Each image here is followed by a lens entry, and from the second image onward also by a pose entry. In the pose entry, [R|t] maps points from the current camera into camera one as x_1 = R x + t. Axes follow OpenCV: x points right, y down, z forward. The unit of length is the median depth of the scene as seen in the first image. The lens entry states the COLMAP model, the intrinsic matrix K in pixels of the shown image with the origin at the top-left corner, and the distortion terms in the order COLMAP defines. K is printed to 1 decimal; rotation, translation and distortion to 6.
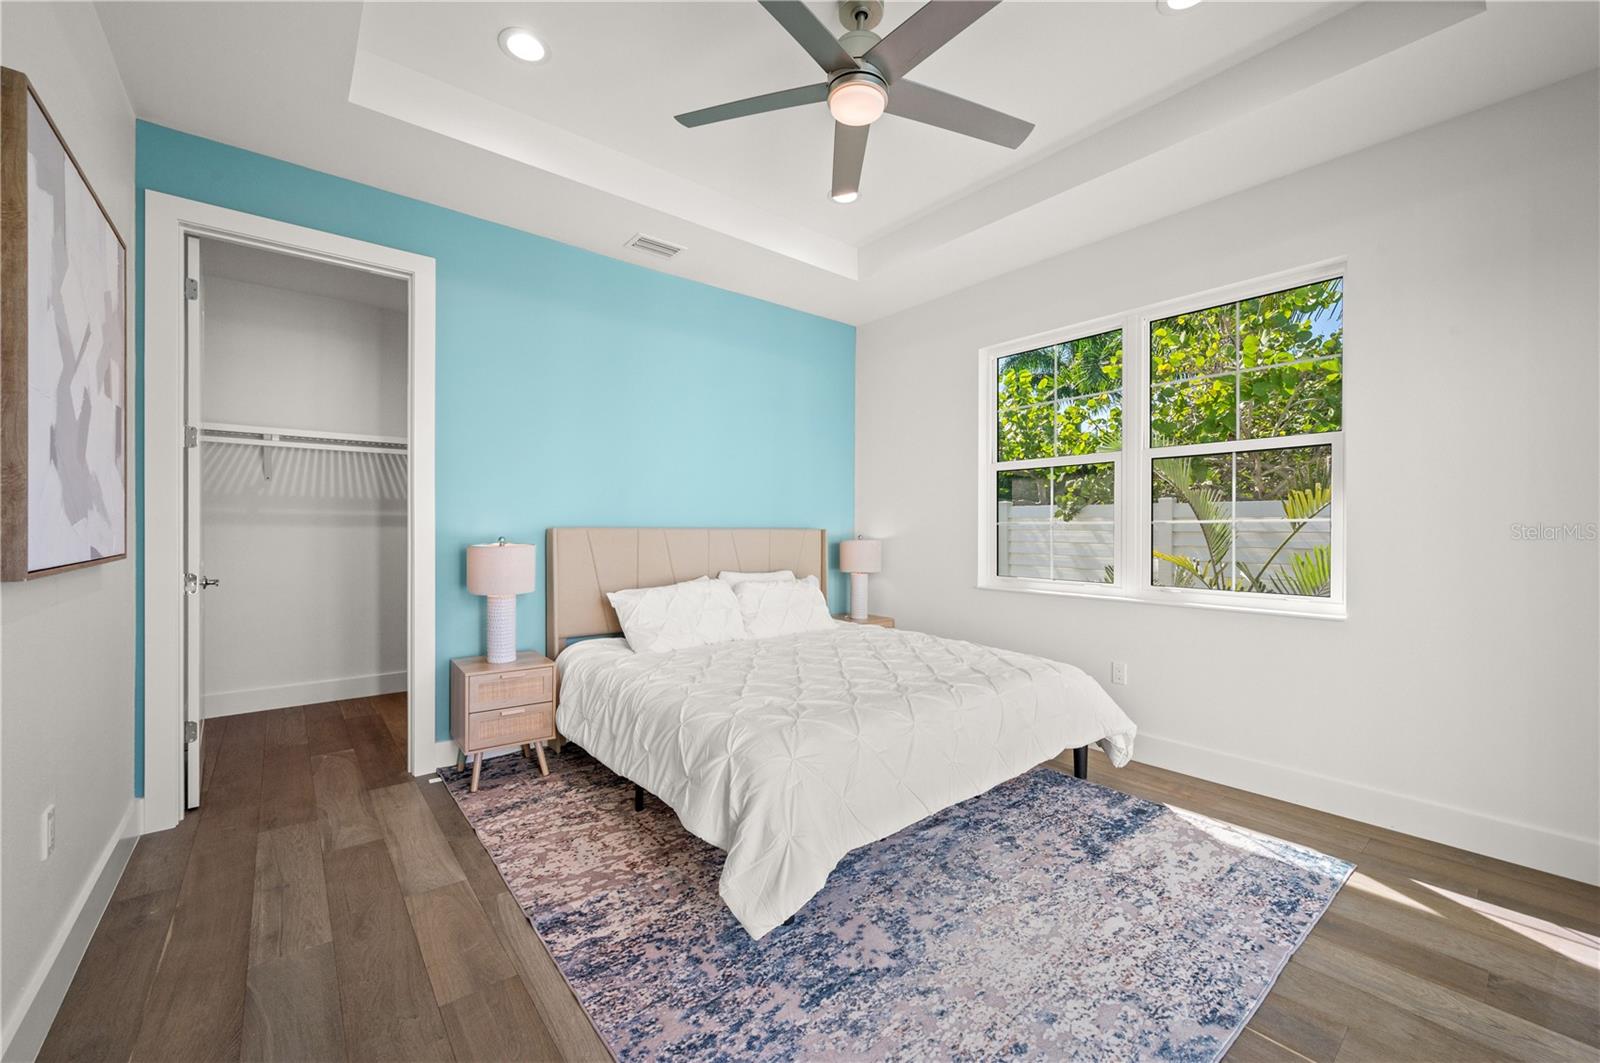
lens RADIAL K [[630.9, 0, 794.3], [0, 630.9, 534.6], [0, 0, 1]] dist [0.000744, -0.000239]
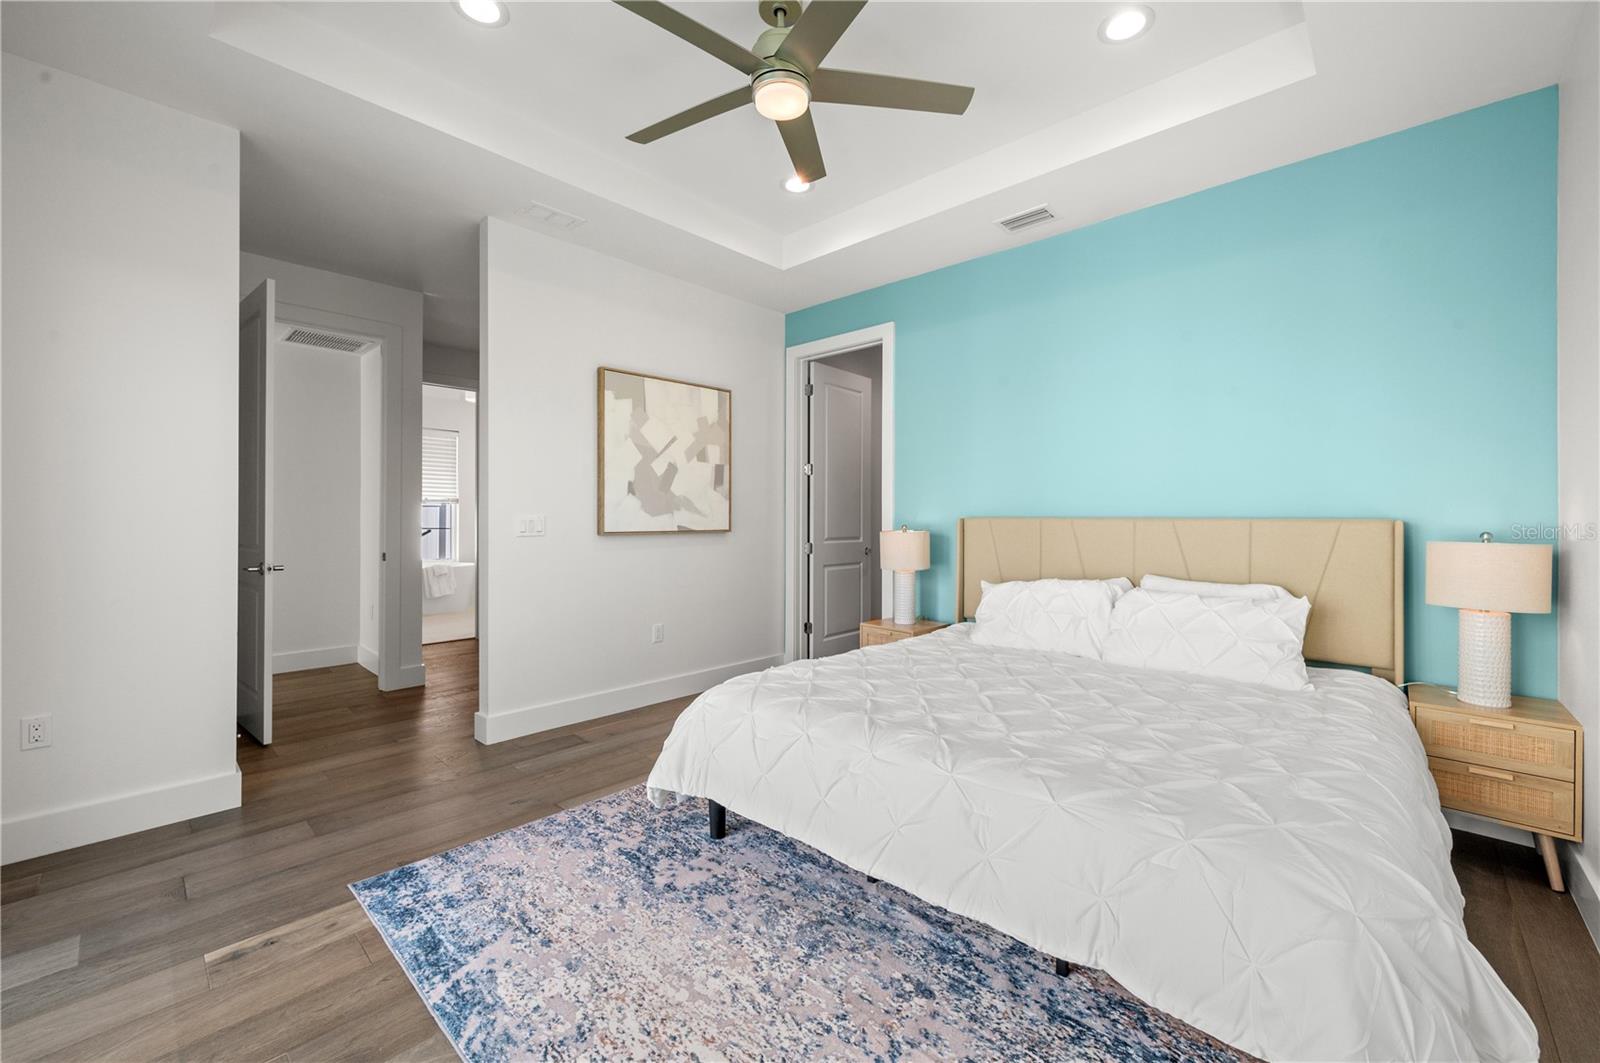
lens RADIAL K [[630.9, 0, 794.7], [0, 630.9, 518.8], [0, 0, 1]] dist [0.000744, -0.000239]
pose [[0.137339, -0.000915, -0.990524, 1.321295], [-0.010650, 0.999940, -0.002401, -0.004715], [0.990467, 0.010879, 0.137321, 1.052408]]
